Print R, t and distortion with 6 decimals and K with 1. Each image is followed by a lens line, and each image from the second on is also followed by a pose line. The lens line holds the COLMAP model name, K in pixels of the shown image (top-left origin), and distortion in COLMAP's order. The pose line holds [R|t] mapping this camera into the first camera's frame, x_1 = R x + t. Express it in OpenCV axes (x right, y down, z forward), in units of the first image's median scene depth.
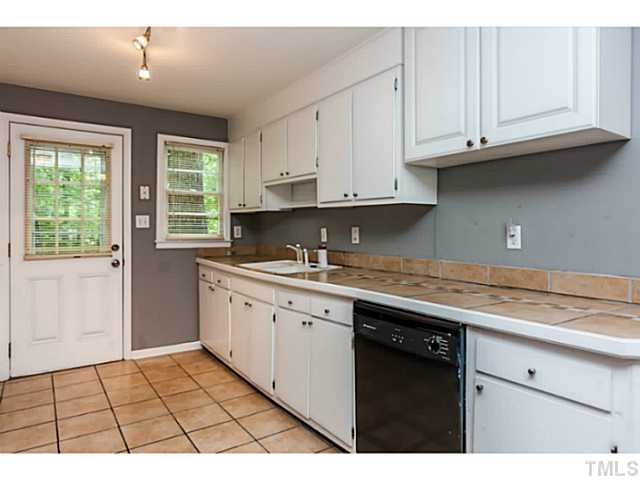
lens RADIAL K [[402.1, 0, 320.5], [0, 402.1, 232.4], [0, 0, 1]] dist [0.000612, 0.001722]
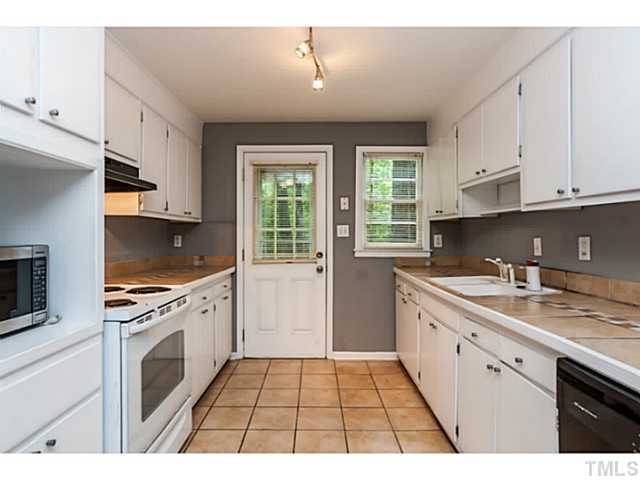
lens RADIAL K [[364.3, 0, 319.8], [0, 364.3, 238.7], [0, 0, 1]] dist [-0.012905, 0.002209]
pose [[0.823383, 0.002921, -0.567479, 0.058338], [-0.002070, 0.999996, 0.002145, -0.009429], [0.567482, -0.000592, 0.823385, 0.193269]]
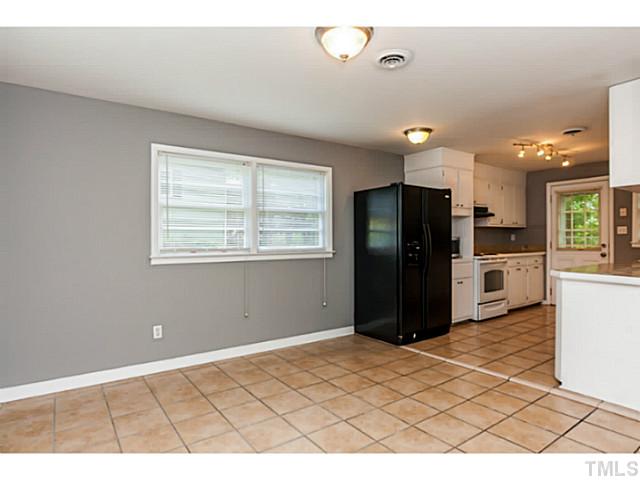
lens RADIAL K [[364.3, 0, 319.8], [0, 364.3, 238.7], [0, 0, 1]] dist [-0.012905, 0.002209]
pose [[0.005618, -0.002724, -0.999981, 1.105918], [-0.001664, 0.999995, -0.002734, 0.014768], [0.999983, 0.001679, 0.005614, -0.241763]]
